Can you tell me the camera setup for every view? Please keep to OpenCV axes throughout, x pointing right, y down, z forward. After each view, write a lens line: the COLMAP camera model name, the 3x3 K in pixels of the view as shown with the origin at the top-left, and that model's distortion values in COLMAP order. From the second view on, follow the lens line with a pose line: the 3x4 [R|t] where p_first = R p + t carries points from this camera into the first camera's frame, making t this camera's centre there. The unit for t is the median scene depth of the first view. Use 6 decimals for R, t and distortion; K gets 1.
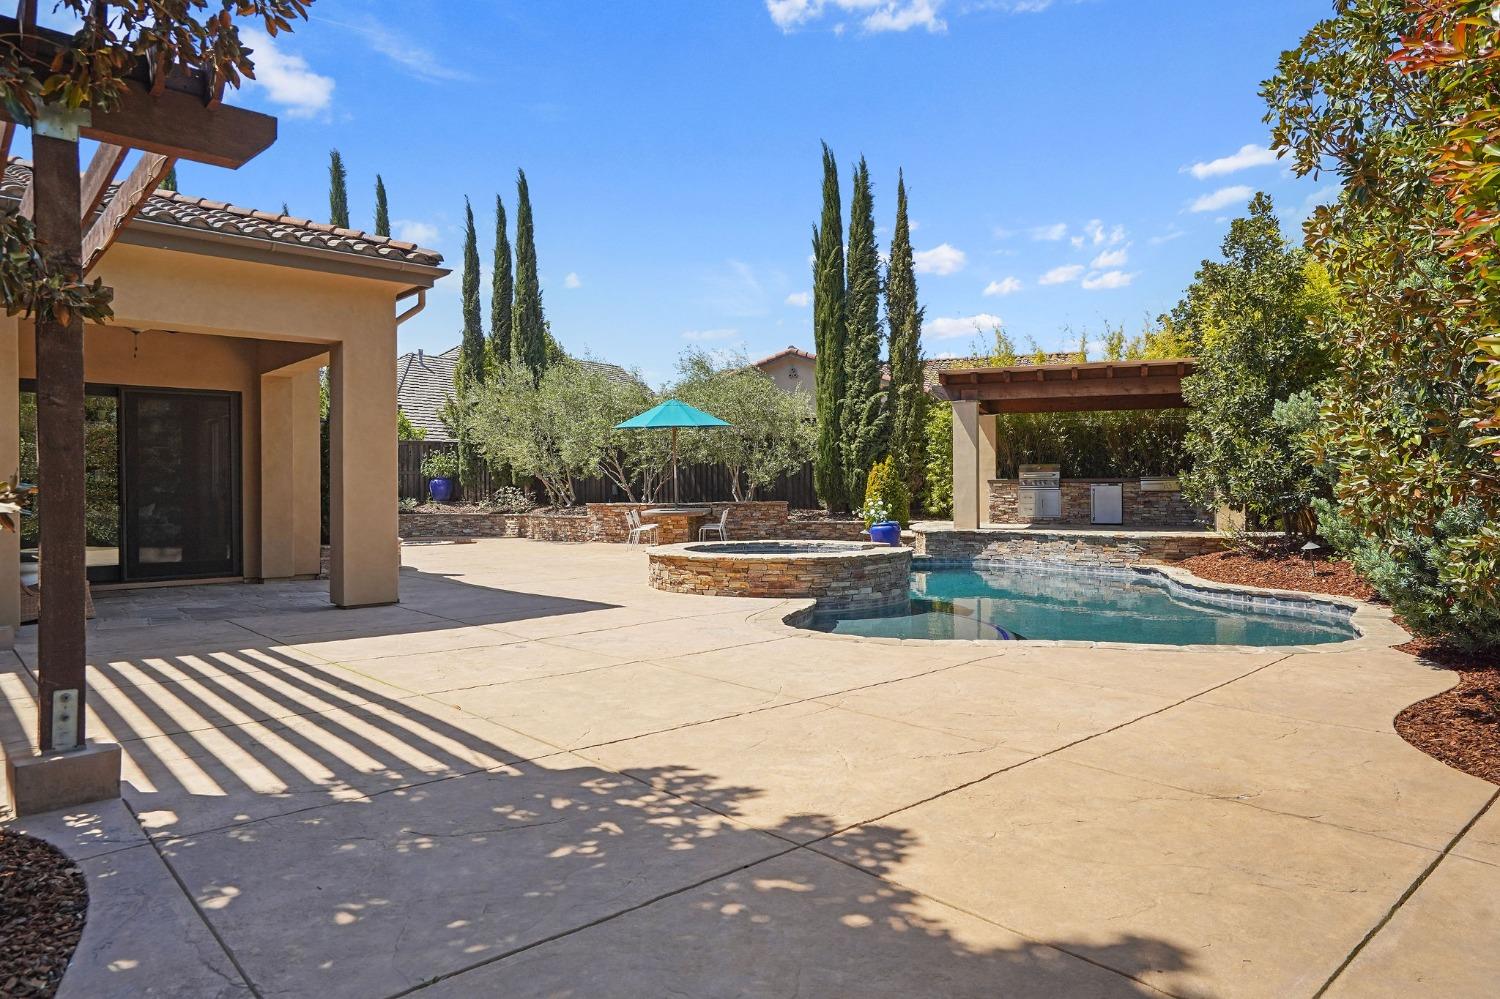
lens RADIAL K [[935.7, 0, 750.4], [0, 935.7, 474.6], [0, 0, 1]] dist [-0.020332, -0.000336]
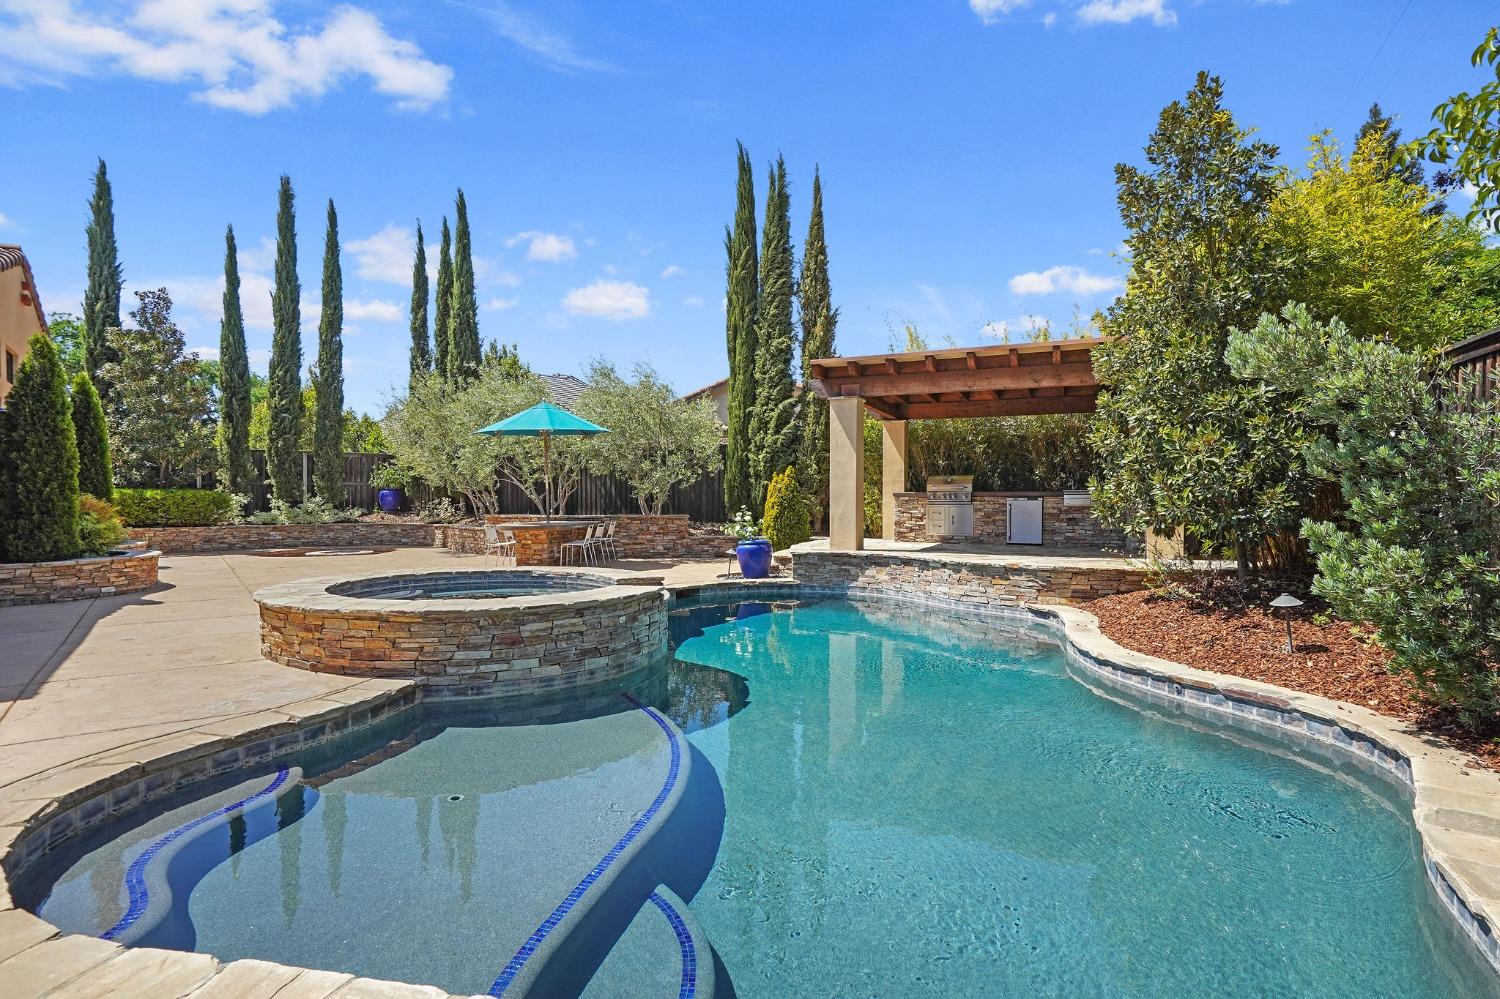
lens RADIAL K [[728.9, 0, 750.0], [0, 728.9, 499.5], [0, 0, 1]] dist [-0.058804, 0.021834]
pose [[0.997604, 0.007594, -0.068770, 0.170725], [-0.006926, 0.999927, 0.009944, 0.006190], [0.068840, -0.009444, 0.997583, 0.306308]]
